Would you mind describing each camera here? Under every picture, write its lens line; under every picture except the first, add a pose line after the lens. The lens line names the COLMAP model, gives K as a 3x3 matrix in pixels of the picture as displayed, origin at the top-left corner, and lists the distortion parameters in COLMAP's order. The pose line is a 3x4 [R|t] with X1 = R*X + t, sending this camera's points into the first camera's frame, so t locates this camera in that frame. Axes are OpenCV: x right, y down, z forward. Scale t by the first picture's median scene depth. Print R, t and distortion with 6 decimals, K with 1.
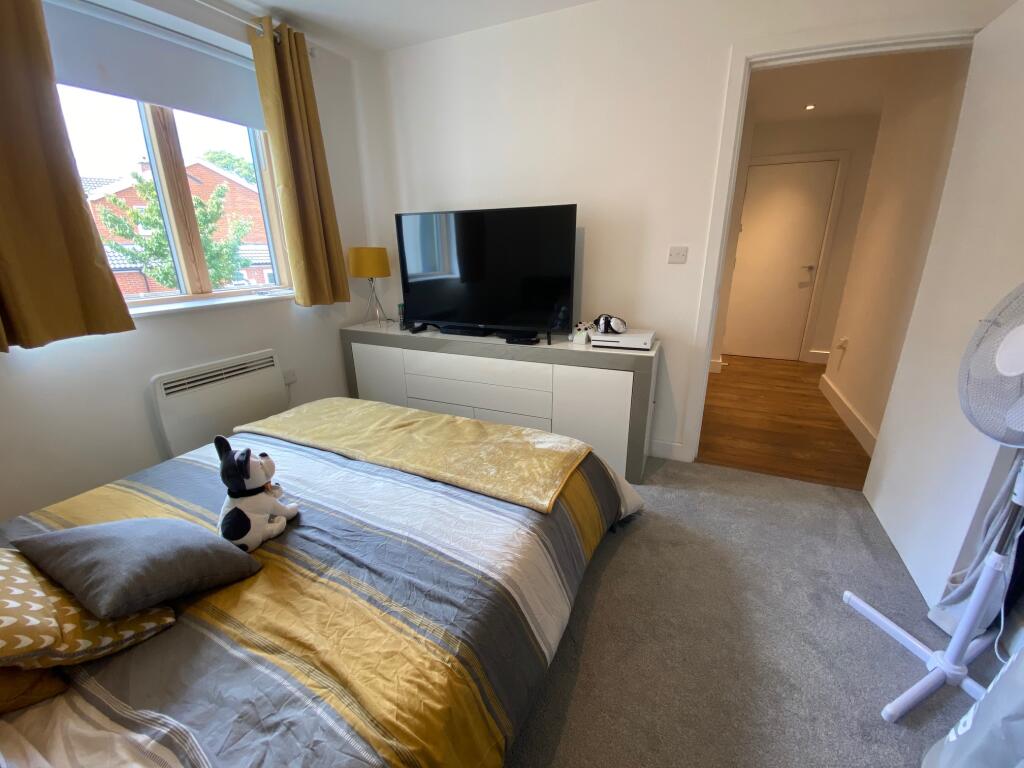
lens RADIAL K [[417.1, 0, 511.3], [0, 417.1, 380.3], [0, 0, 1]] dist [-0.002682, -0.000243]
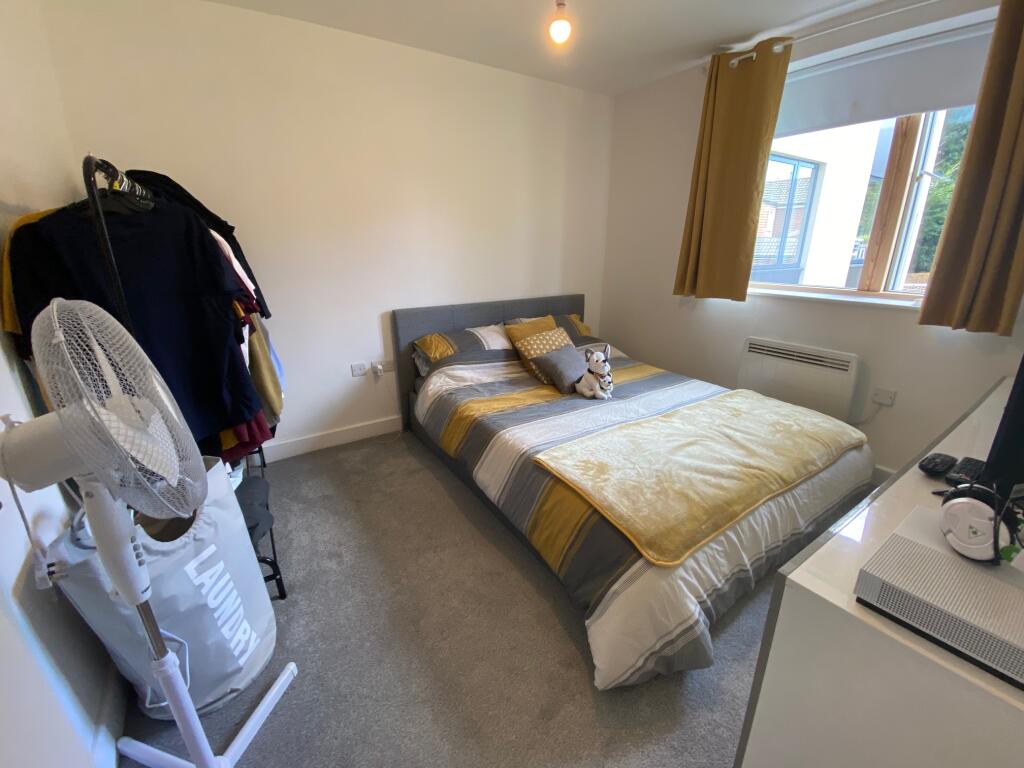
lens RADIAL K [[417.1, 0, 514.0], [0, 417.1, 383.3], [0, 0, 1]] dist [-0.002682, -0.000243]
pose [[-0.518543, 0.287025, -0.805437, 0.762417], [-0.248376, 0.850796, 0.463094, -0.328179], [0.818182, 0.440186, -0.369884, 0.905864]]
